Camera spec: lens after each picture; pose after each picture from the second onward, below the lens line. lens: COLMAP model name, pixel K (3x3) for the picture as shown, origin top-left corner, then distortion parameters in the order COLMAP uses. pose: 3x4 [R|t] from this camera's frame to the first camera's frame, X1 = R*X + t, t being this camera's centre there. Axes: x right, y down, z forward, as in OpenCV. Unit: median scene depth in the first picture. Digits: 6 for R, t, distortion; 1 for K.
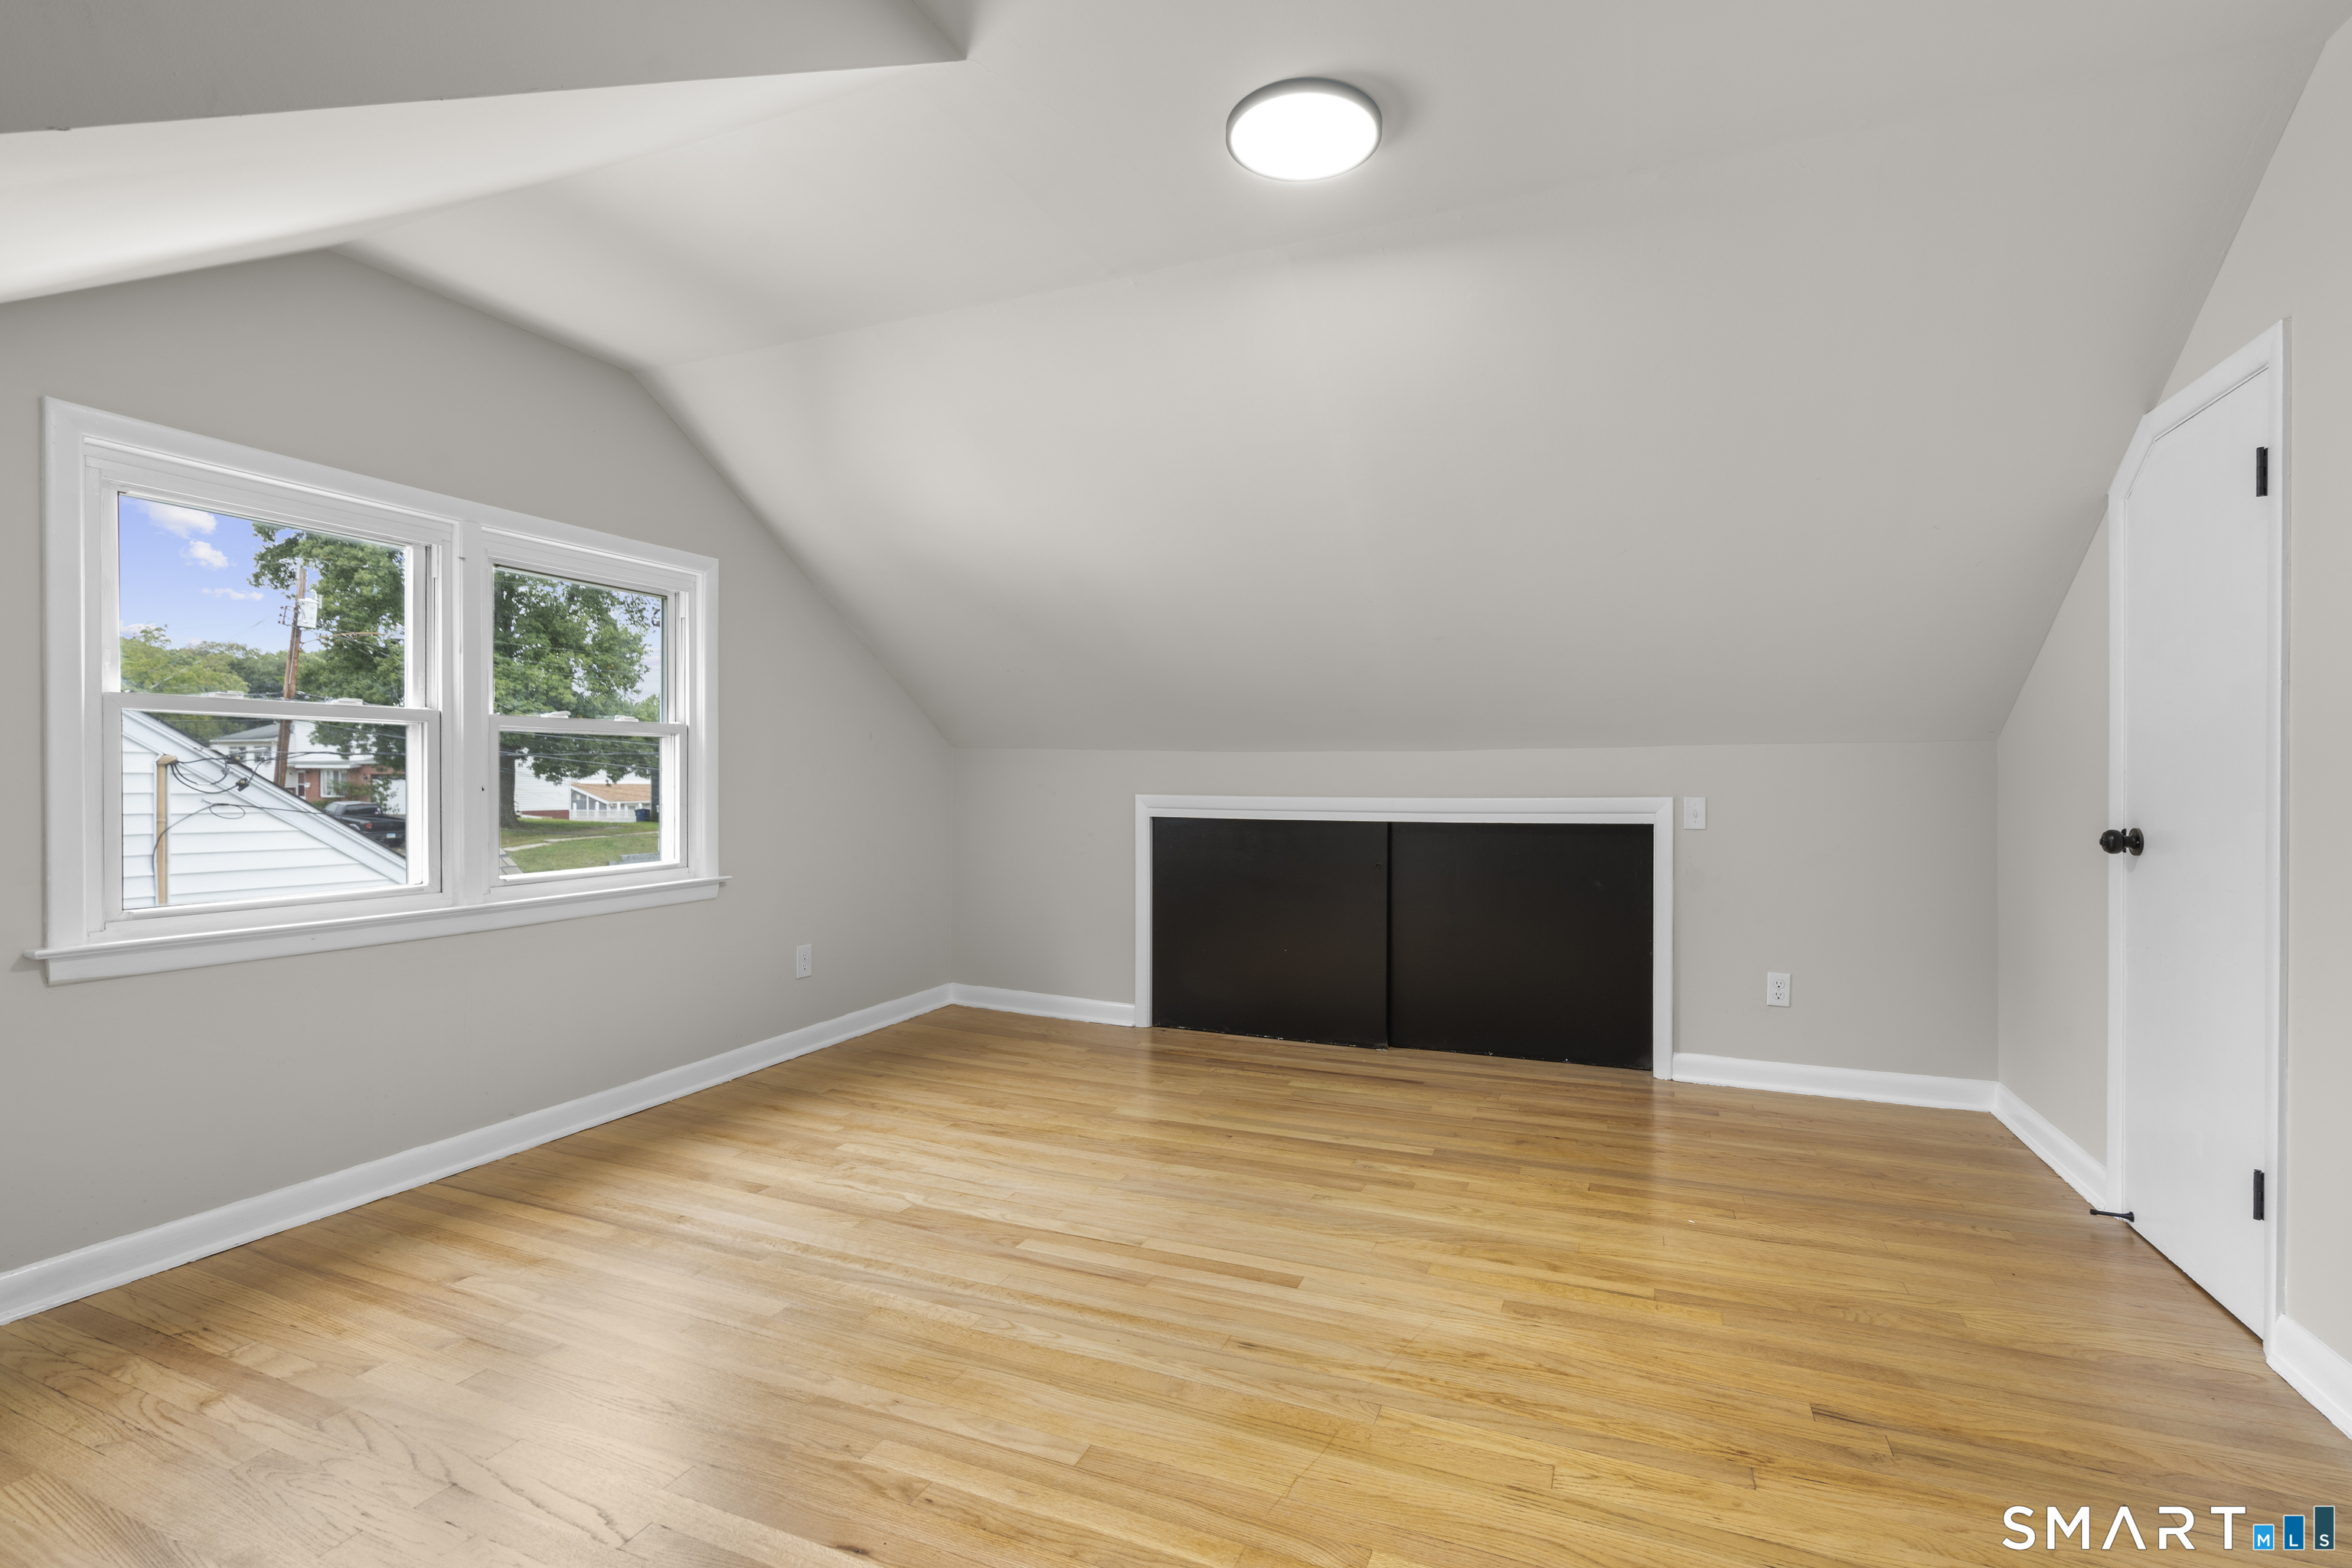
lens RADIAL K [[1056.3, 0, 1183.2], [0, 1056.3, 775.5], [0, 0, 1]] dist [-0.005288, 0.002937]
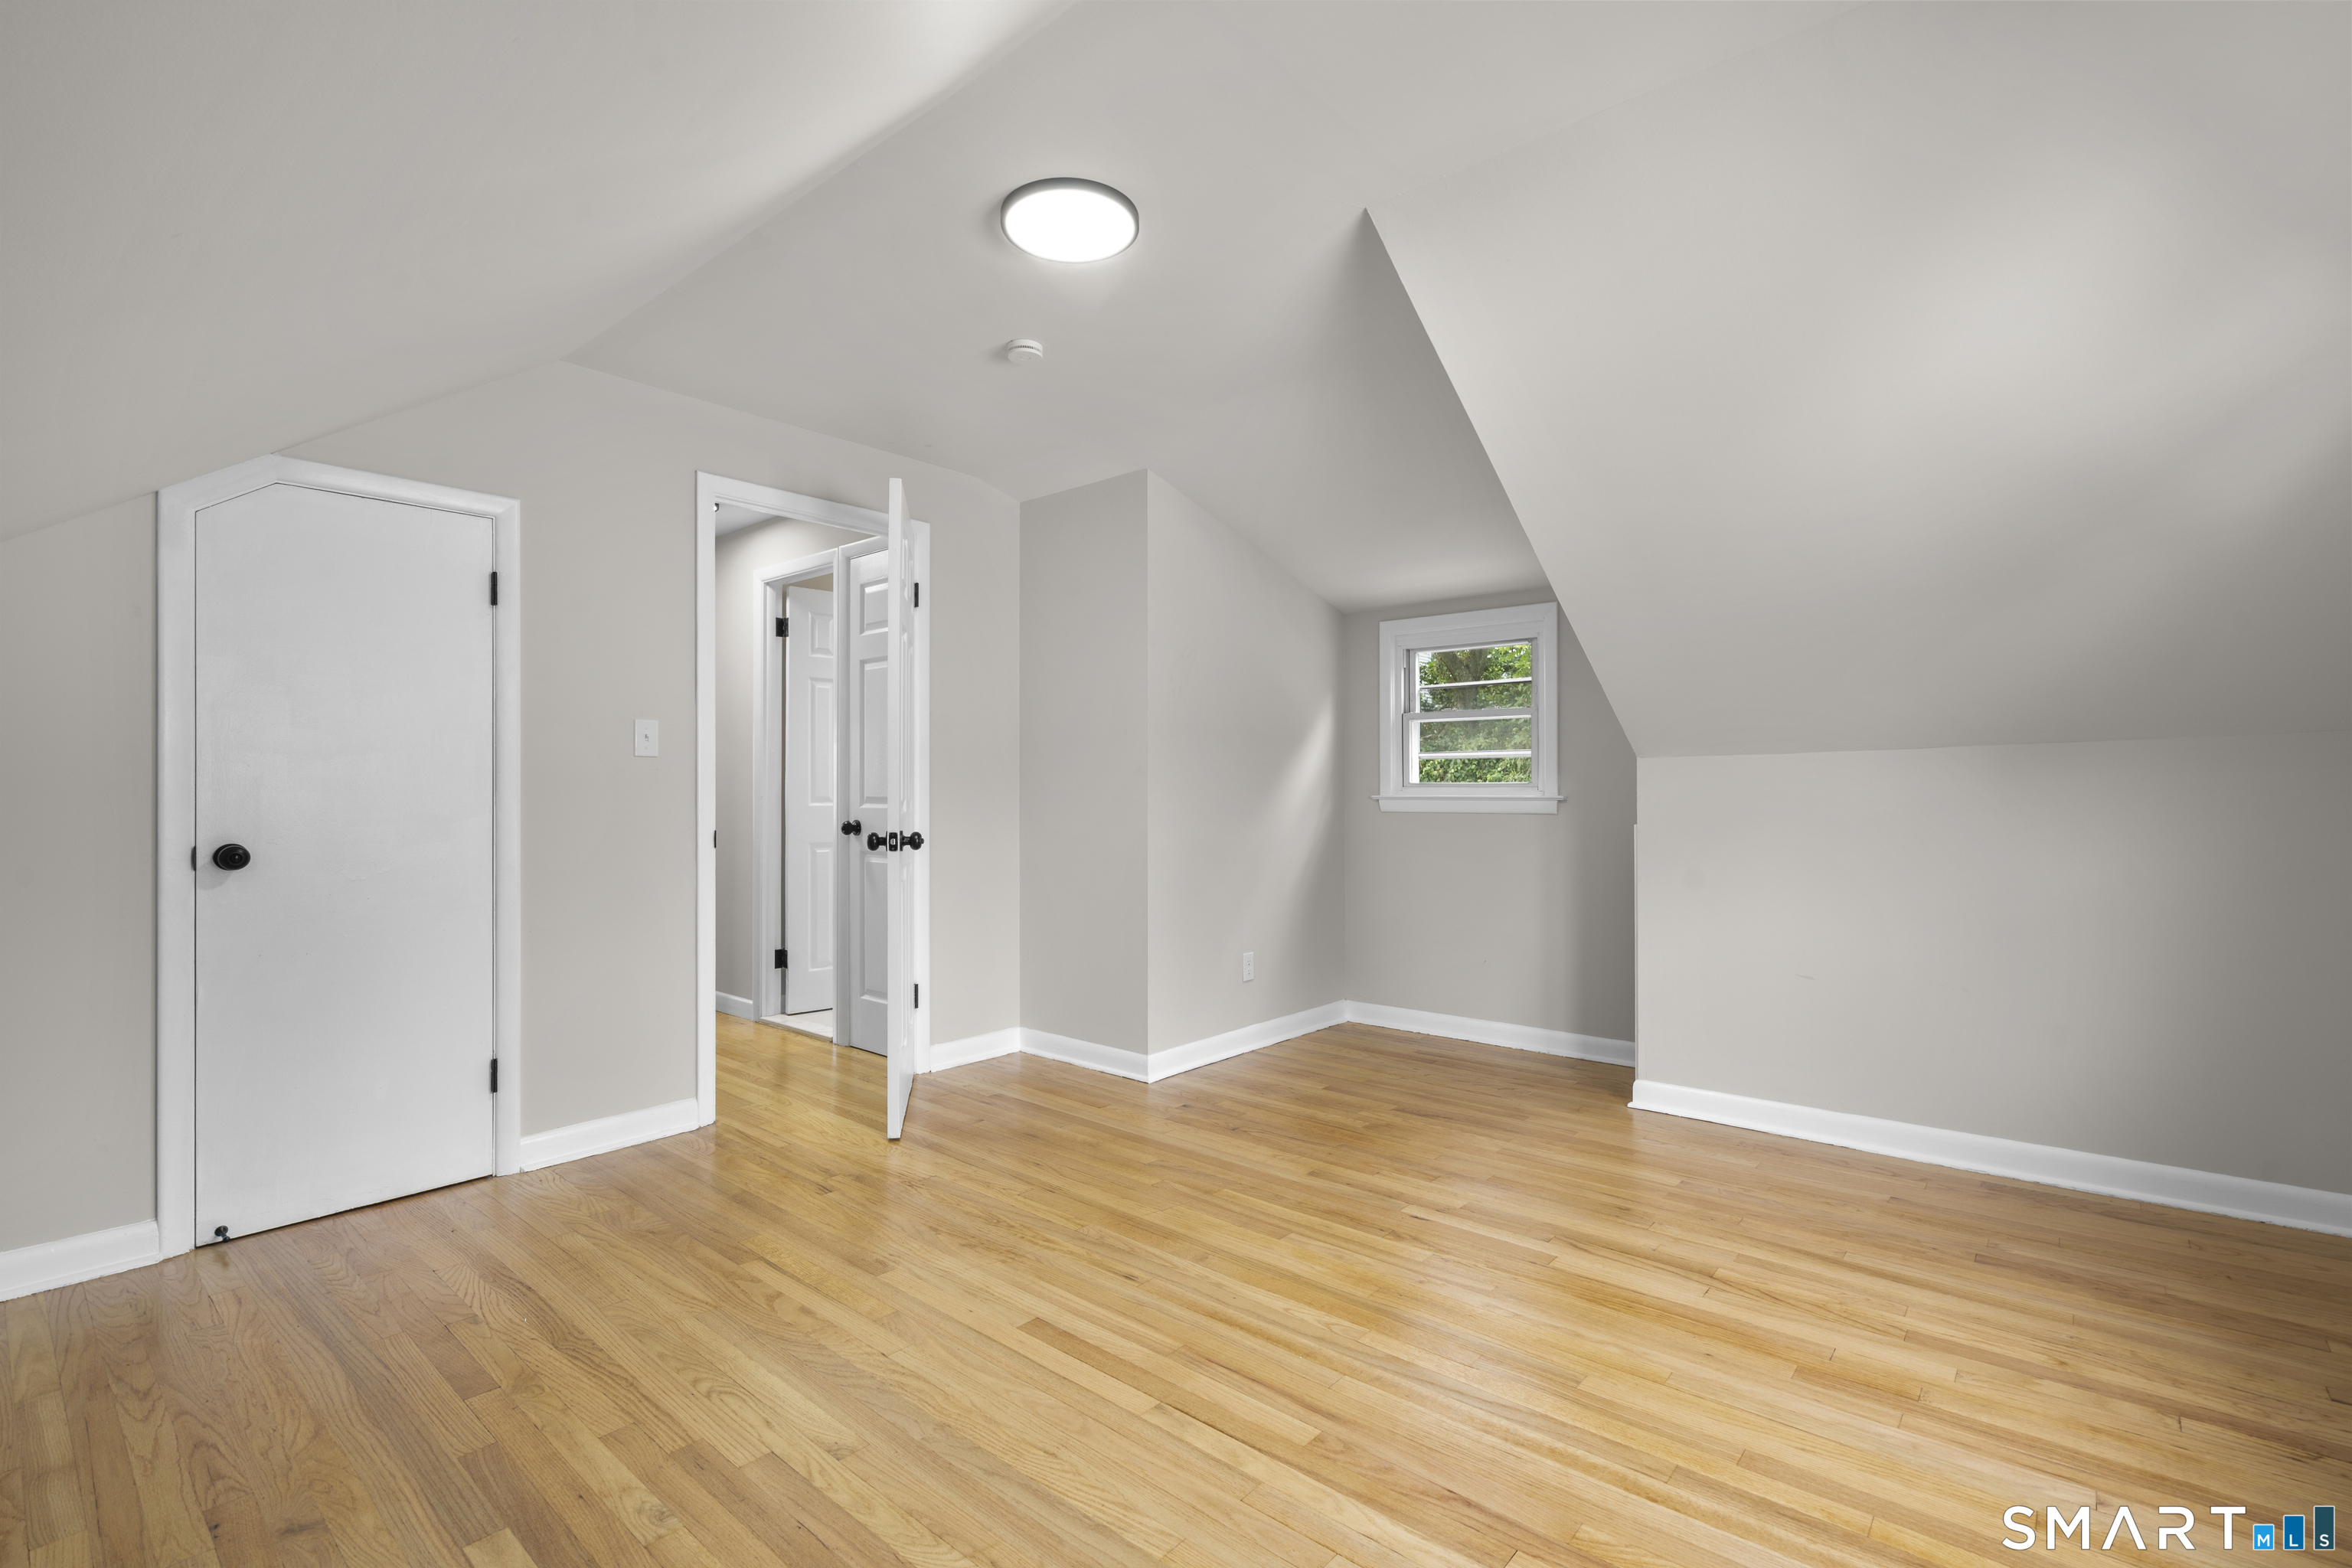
lens RADIAL K [[1056.3, 0, 1184.3], [0, 1056.3, 785.9], [0, 0, 1]] dist [-0.005288, 0.002937]
pose [[-0.951062, 0.003637, 0.308979, -0.335562], [0.001033, 0.999963, -0.008591, 0.003369], [-0.308999, -0.007852, -0.951030, 1.952868]]
